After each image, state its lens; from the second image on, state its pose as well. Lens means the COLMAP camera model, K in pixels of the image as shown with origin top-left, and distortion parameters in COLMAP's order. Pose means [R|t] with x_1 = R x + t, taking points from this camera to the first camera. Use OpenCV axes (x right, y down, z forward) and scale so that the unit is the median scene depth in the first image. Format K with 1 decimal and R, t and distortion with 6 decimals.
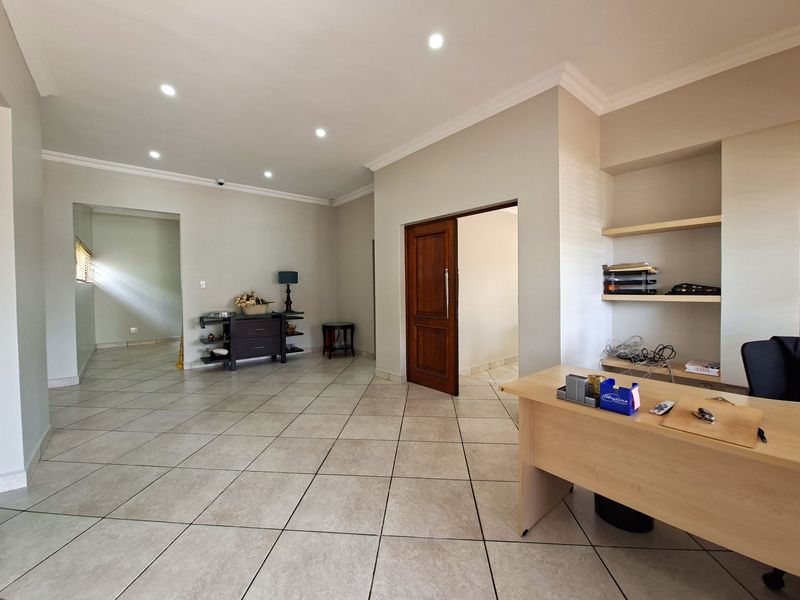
lens RADIAL K [[324.3, 0, 402.8], [0, 324.3, 294.5], [0, 0, 1]] dist [-0.001791, -0.000178]
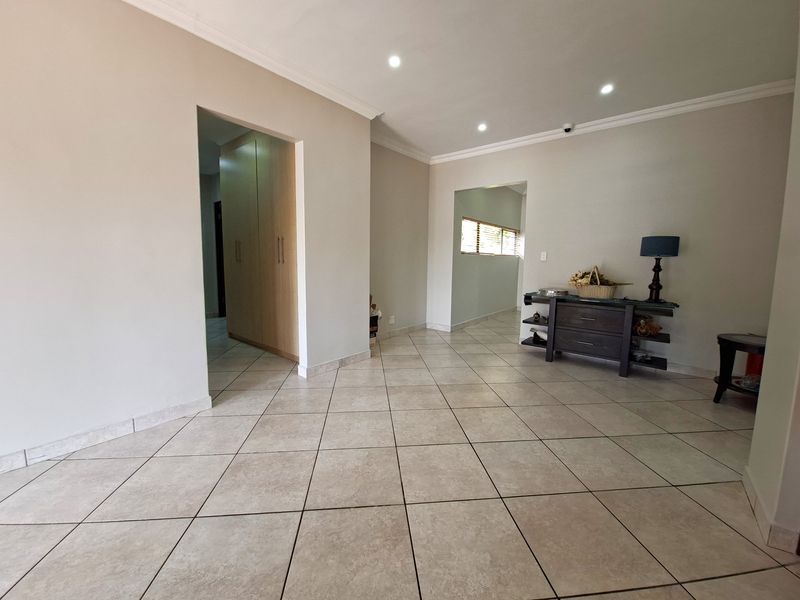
lens RADIAL K [[324.3, 0, 402.8], [0, 324.3, 294.5], [0, 0, 1]] dist [-0.001791, -0.000178]
pose [[0.186899, 0.114042, -0.975737, 0.187193], [-0.039557, 0.993307, 0.108518, -0.010056], [0.981582, 0.018316, 0.190160, 0.455803]]
